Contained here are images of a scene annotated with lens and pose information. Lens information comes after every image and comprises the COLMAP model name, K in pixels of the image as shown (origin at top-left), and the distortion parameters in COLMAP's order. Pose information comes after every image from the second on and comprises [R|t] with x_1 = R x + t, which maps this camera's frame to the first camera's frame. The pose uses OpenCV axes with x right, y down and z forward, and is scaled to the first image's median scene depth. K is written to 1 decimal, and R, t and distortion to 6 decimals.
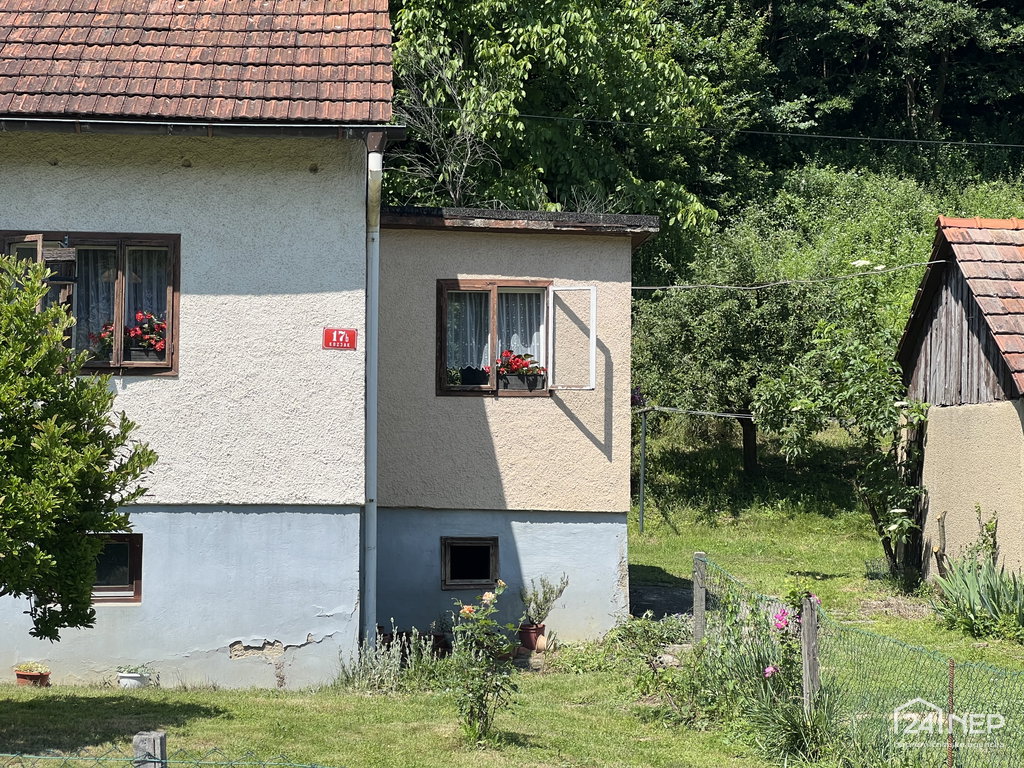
lens RADIAL K [[2310.3, 0, 513.4], [0, 2310.3, 376.0], [0, 0, 1]] dist [0.126217, 0.000000]
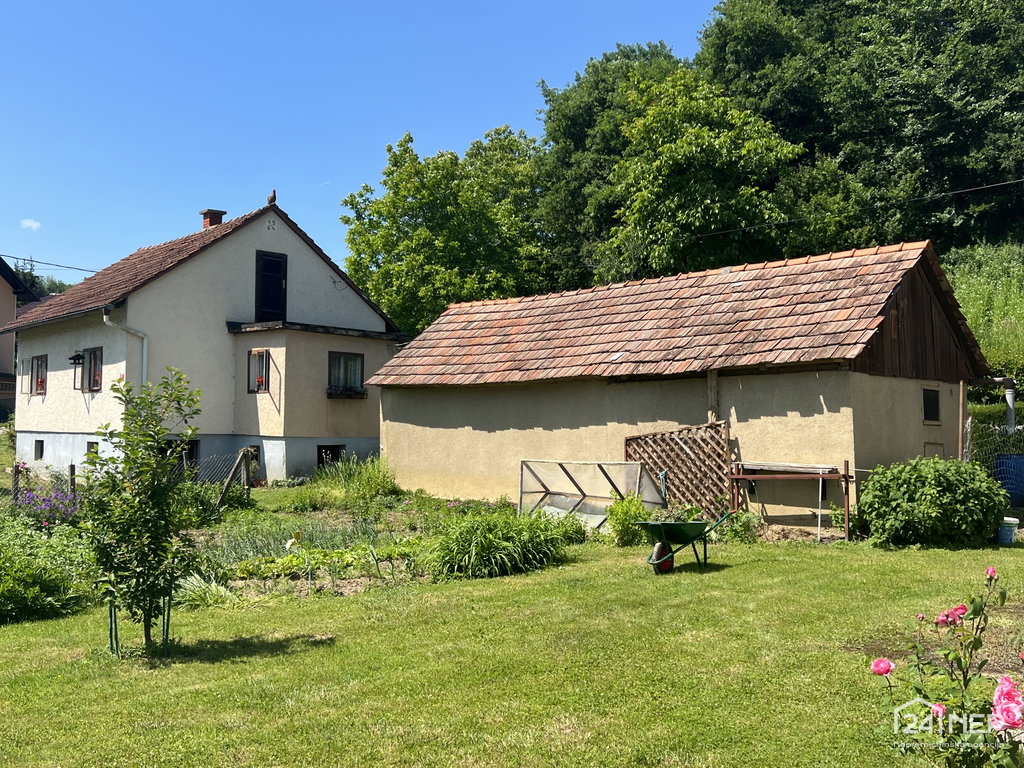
lens RADIAL K [[982.6, 0, 508.1], [0, 982.6, 394.4], [0, 0, 1]] dist [0.071393, 0.000000]
pose [[0.607009, -0.028609, -0.794180, 1.243216], [0.038943, 0.999222, -0.006230, 0.033049], [0.793740, -0.027146, 0.607651, 0.614514]]
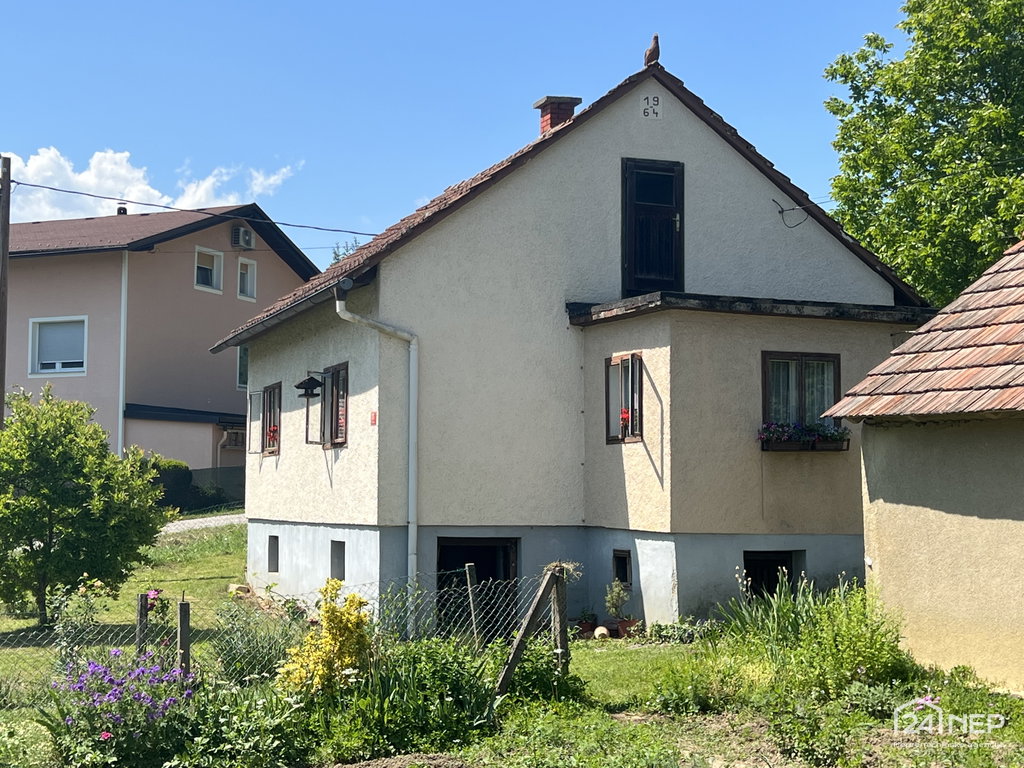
lens RADIAL K [[1630.9, 0, 506.3], [0, 1630.9, 380.5], [0, 0, 1]] dist [0.143263, 0.000000]
pose [[0.261099, -0.075993, -0.962316, 1.006779], [0.054030, 0.996484, -0.064031, 0.033691], [0.963799, -0.035276, 0.264286, 0.795085]]
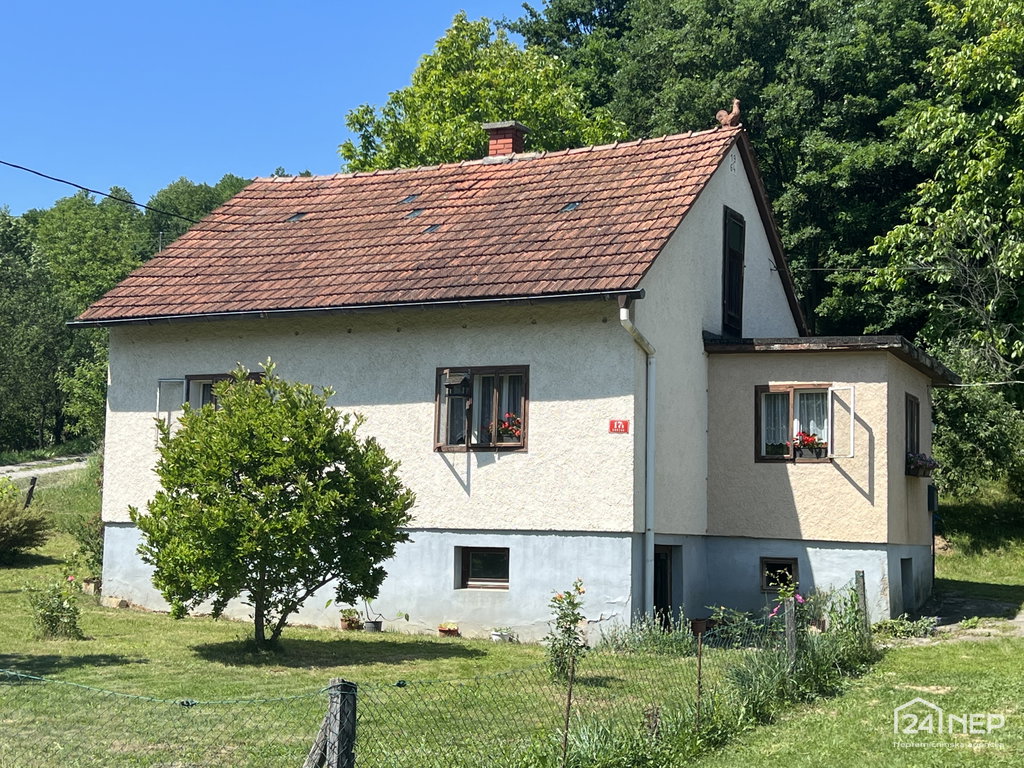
lens RADIAL K [[1545.5, 0, 515.3], [0, 1545.5, 386.2], [0, 0, 1]] dist [0.165222, 0.000000]
pose [[0.858173, -0.036545, -0.512058, 0.406235], [0.012856, 0.998680, -0.049729, 0.008207], [0.513200, 0.036093, 0.857510, 0.055424]]
